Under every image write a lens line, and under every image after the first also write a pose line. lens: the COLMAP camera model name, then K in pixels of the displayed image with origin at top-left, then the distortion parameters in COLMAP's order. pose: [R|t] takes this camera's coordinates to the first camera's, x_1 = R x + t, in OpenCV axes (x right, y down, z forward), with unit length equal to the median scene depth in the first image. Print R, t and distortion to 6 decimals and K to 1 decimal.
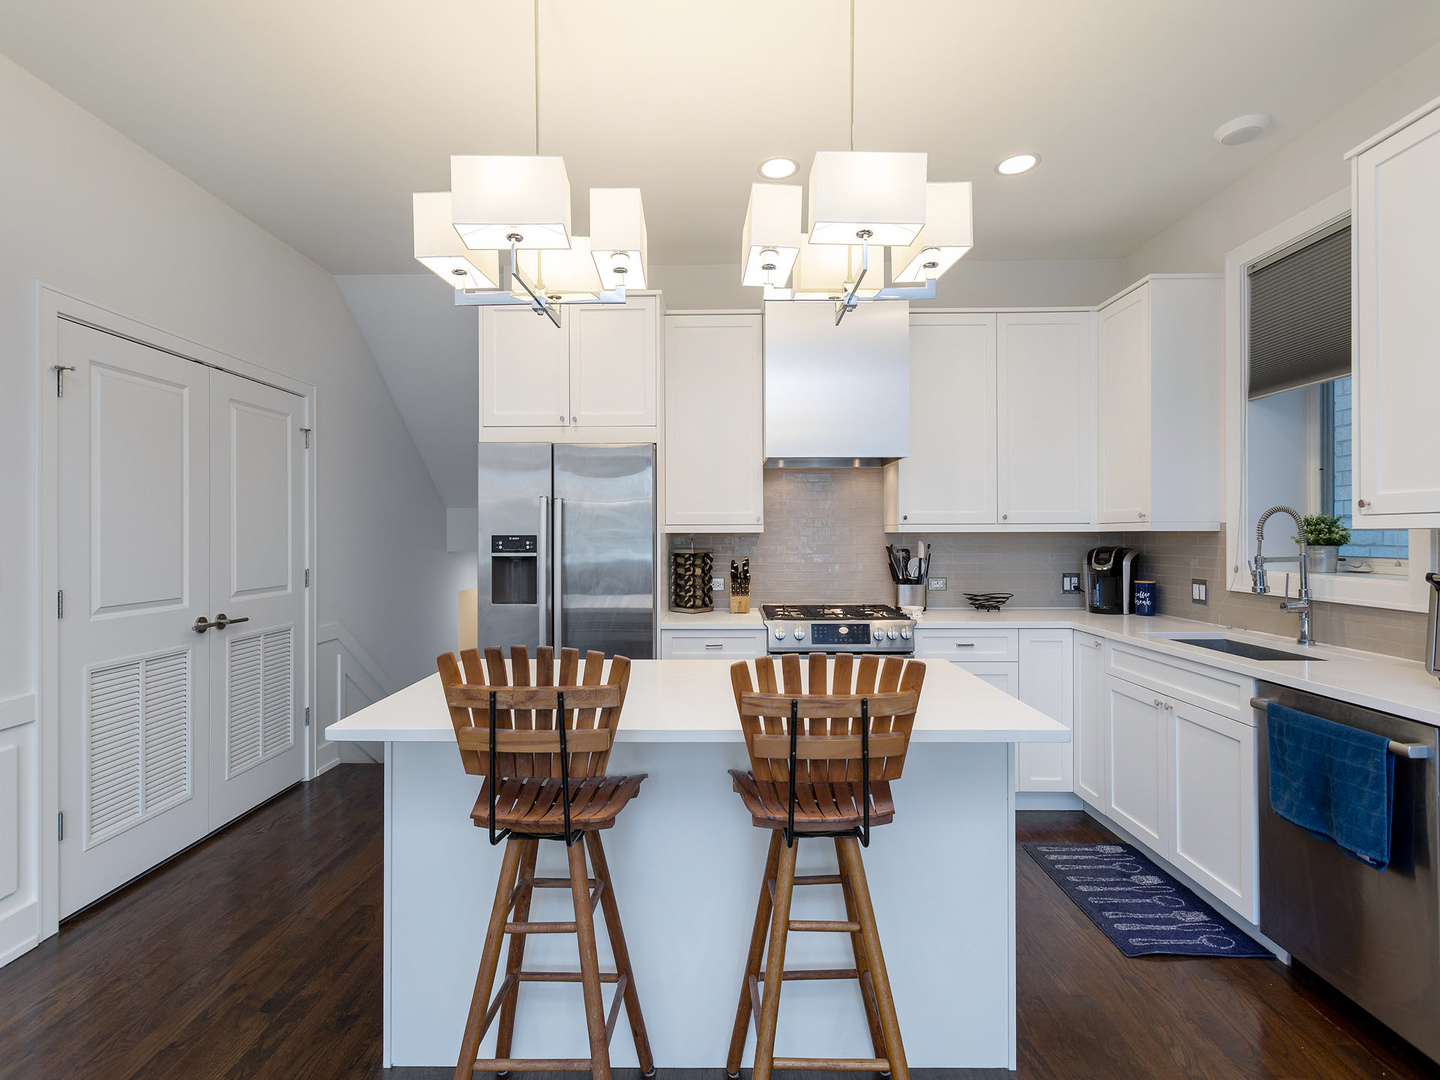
lens RADIAL K [[686.3, 0, 702.2], [0, 686.3, 524.5], [0, 0, 1]] dist [-0.001537, 0.002221]
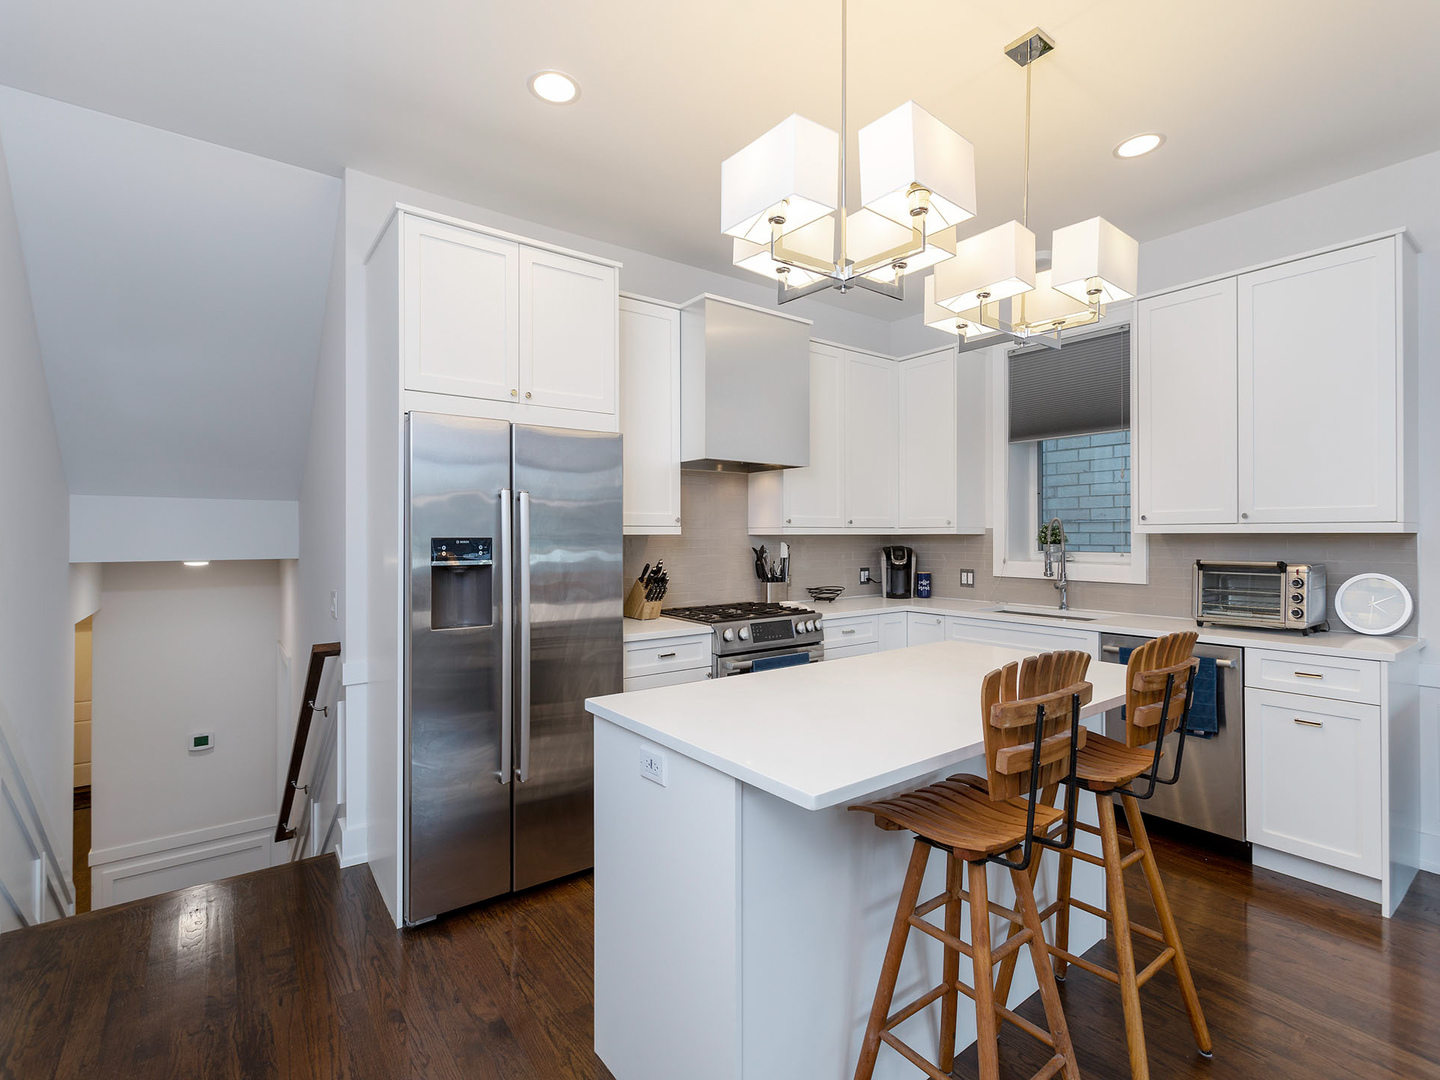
lens RADIAL K [[686.3, 0, 698.6], [0, 686.3, 528.2], [0, 0, 1]] dist [-0.001537, 0.002221]
pose [[0.788956, 0.007332, 0.614407, -0.515152], [-0.009482, 0.999955, 0.000243, 0.002334], [-0.614377, -0.006018, 0.788990, 0.227191]]
